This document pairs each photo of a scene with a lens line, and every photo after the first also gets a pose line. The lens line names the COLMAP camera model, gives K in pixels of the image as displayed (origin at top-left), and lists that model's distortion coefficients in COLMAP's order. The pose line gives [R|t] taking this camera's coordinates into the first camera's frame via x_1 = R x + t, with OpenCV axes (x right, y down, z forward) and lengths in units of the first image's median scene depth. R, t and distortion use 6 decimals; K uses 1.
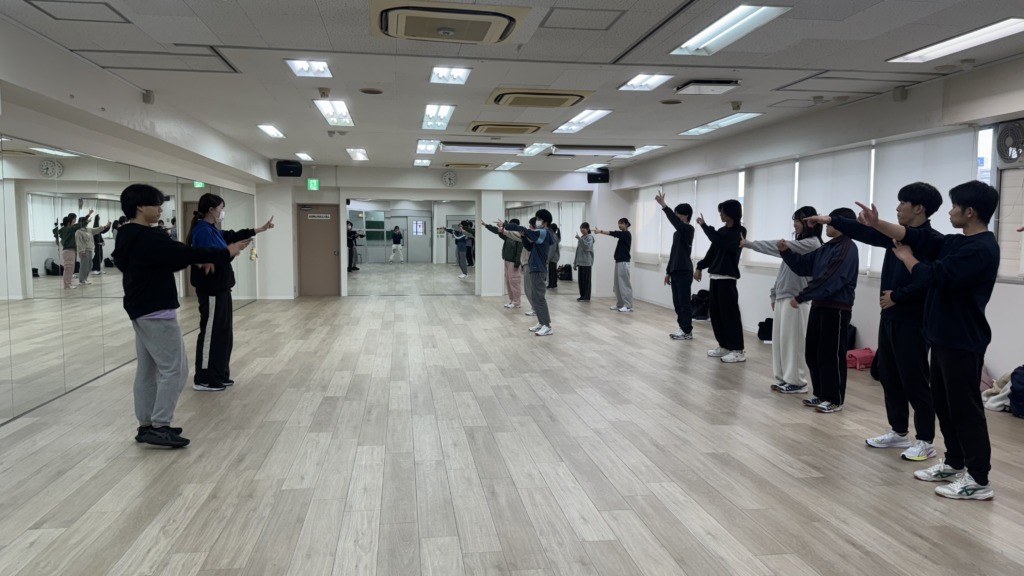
lens RADIAL K [[783.5, 0, 512.0], [0, 783.5, 288.0], [0, 0, 1]] dist [0.023374, -0.003131]
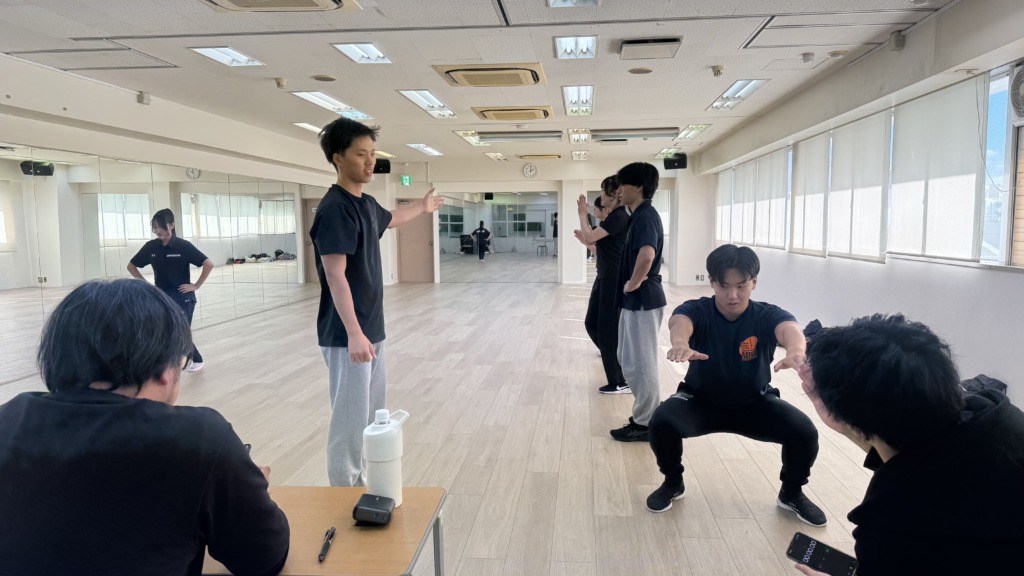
lens RADIAL K [[704.7, 0, 514.2], [0, 704.7, 301.9], [0, 0, 1]] dist [0.071473, -0.106738]
pose [[0.973358, 0.009528, -0.229091, 0.126562], [-0.000708, 0.999256, 0.038551, -0.001323], [0.229288, -0.037362, 0.972641, 0.081179]]
